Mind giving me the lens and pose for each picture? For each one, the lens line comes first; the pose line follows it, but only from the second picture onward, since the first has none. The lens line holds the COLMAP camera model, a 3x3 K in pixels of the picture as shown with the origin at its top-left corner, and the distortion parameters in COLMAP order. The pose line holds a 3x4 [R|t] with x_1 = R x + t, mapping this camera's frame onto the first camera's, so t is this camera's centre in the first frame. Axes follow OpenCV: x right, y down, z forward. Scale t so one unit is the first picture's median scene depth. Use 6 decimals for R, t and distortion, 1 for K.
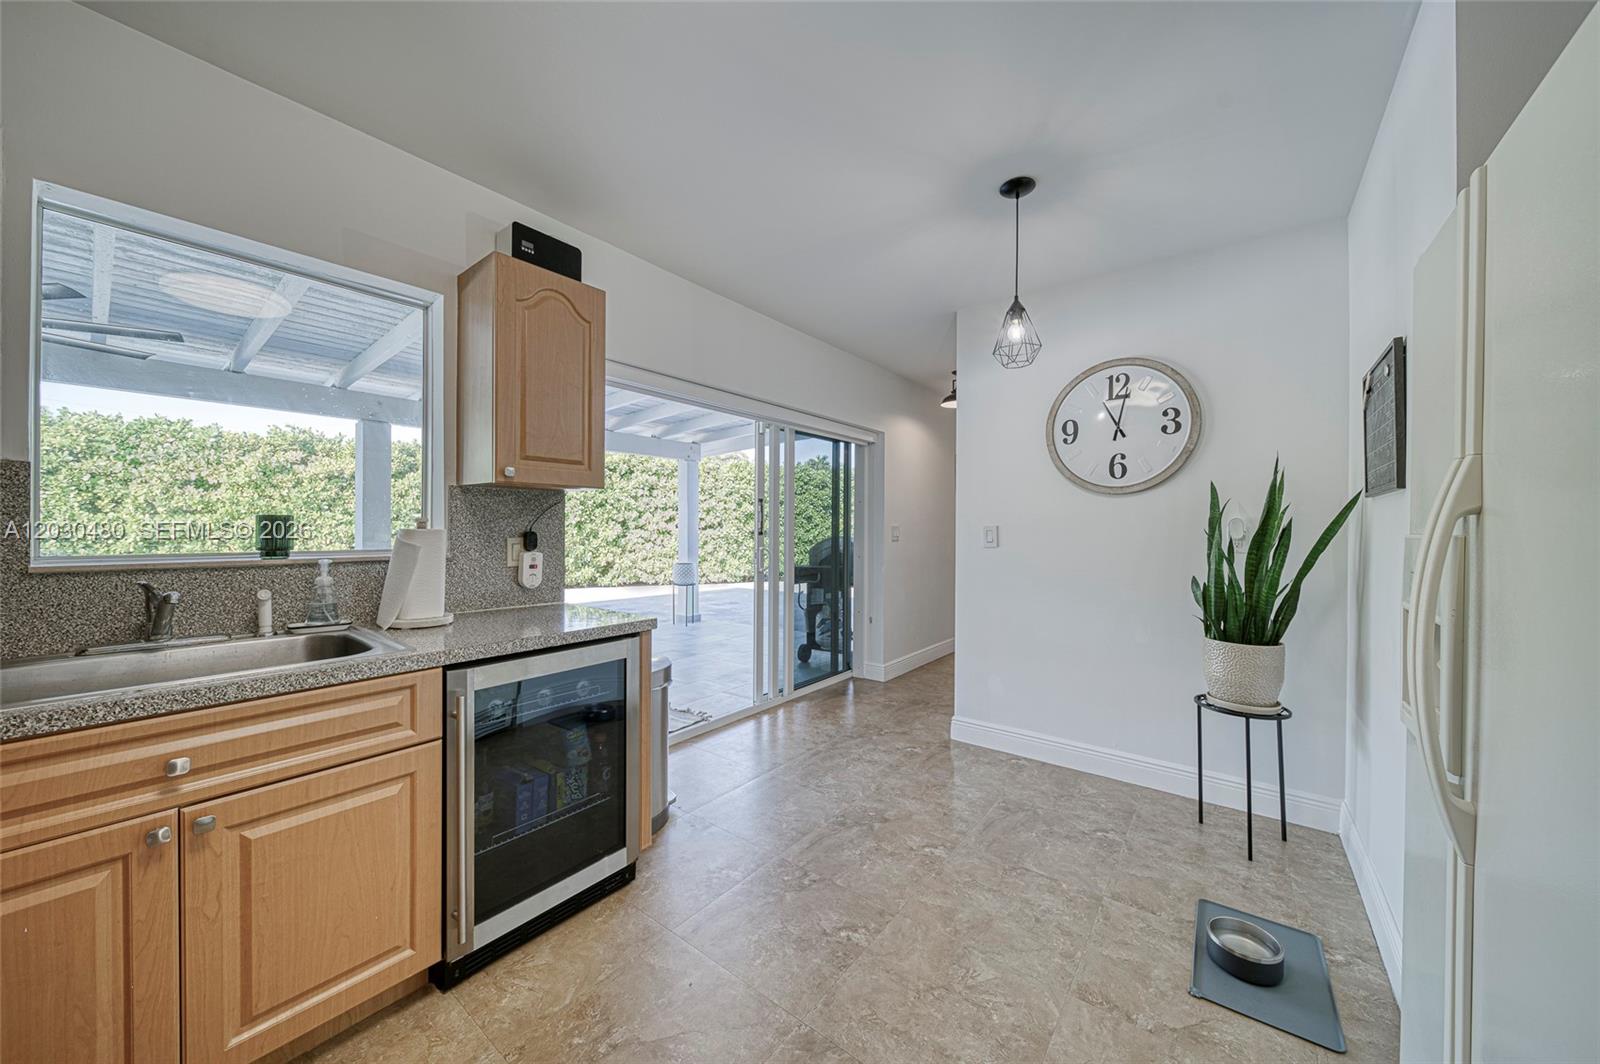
lens RADIAL K [[575.1, 0, 794.4], [0, 575.1, 524.1], [0, 0, 1]] dist [-0.000604, -0.000214]
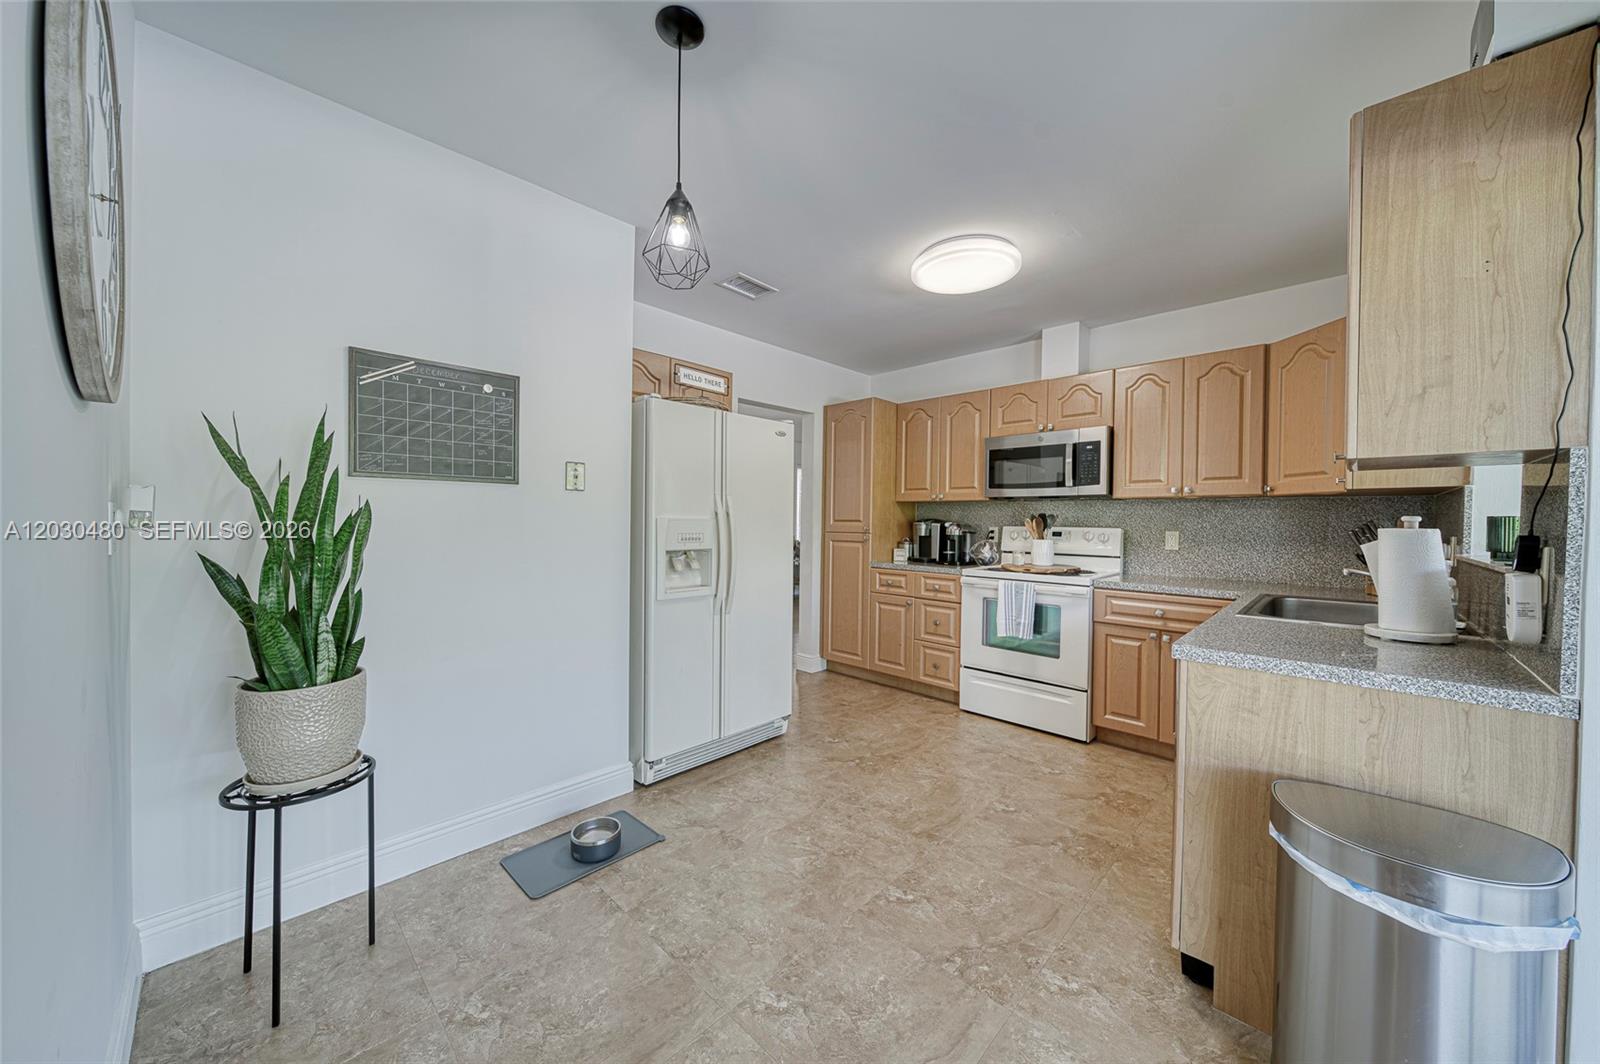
lens RADIAL K [[560.5, 0, 799.1], [0, 560.5, 525.2], [0, 0, 1]] dist [0.000892, -0.000455]
pose [[-0.994582, -0.017553, 0.102462, 0.203811], [-0.017370, 0.999846, 0.002683, 0.020078], [-0.102494, 0.000888, -0.994733, 2.139089]]
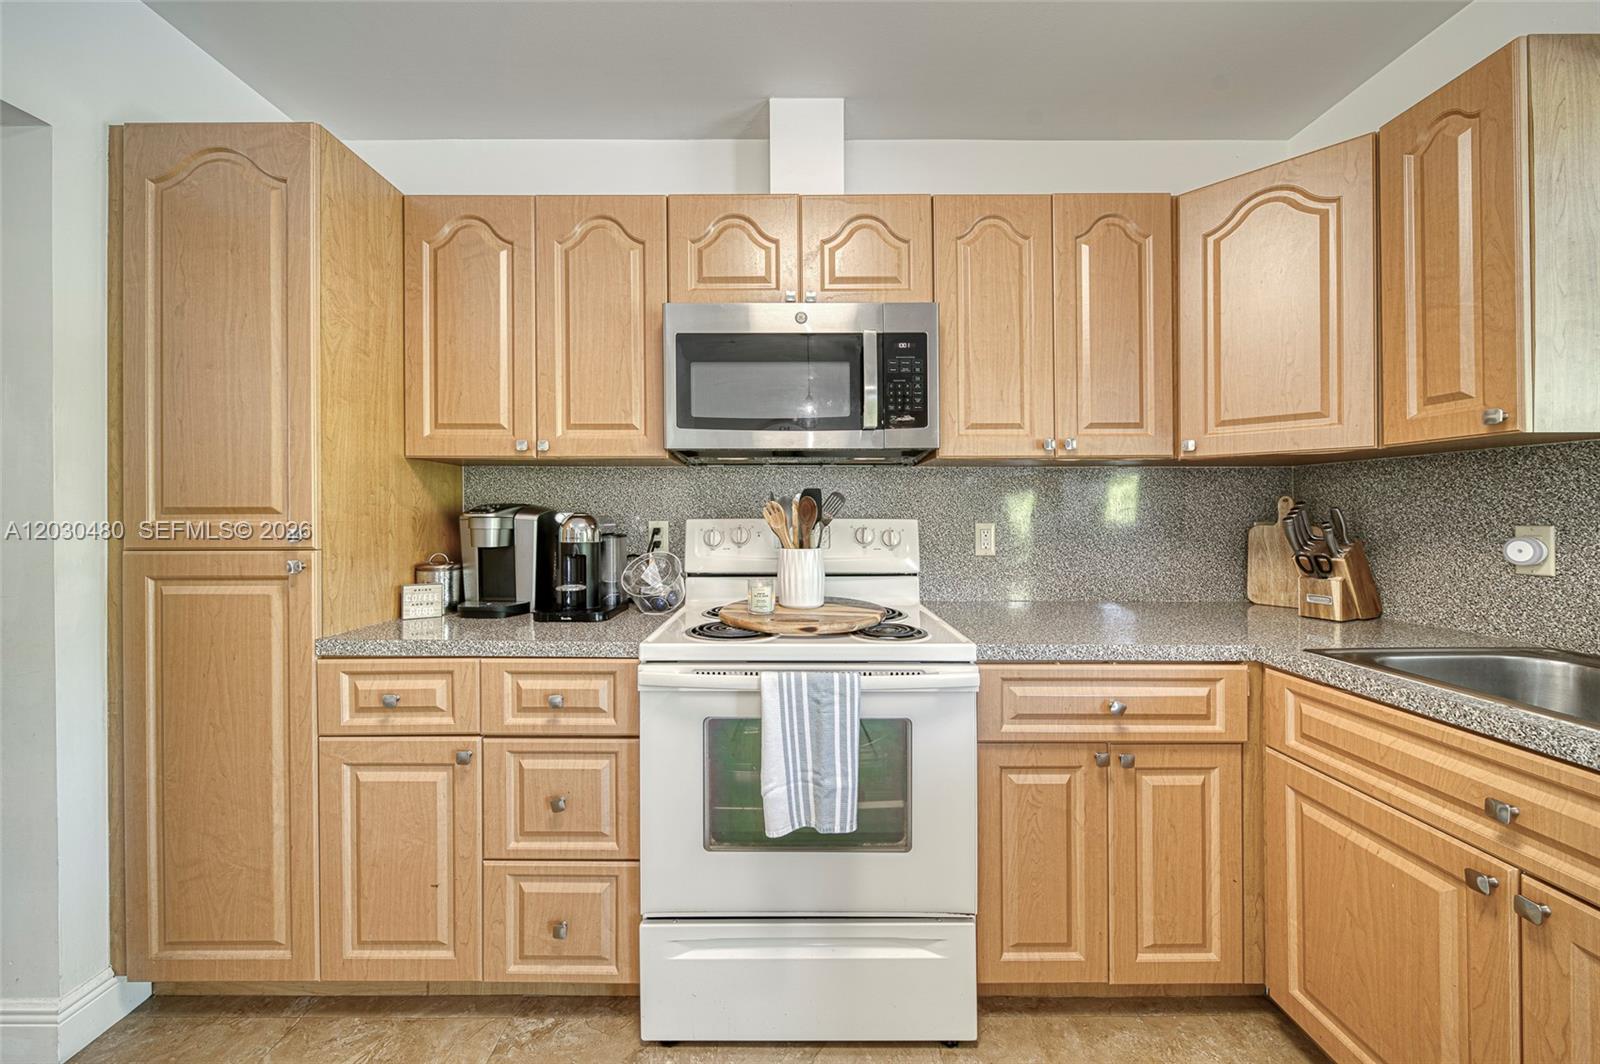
lens RADIAL K [[575.1, 0, 794.4], [0, 575.1, 524.1], [0, 0, 1]] dist [-0.000604, -0.000214]
pose [[-0.782913, 0.006286, -0.622099, 0.117207], [0.000064, 0.999950, 0.010023, 0.014078], [0.622131, 0.007807, -0.782874, 0.692950]]
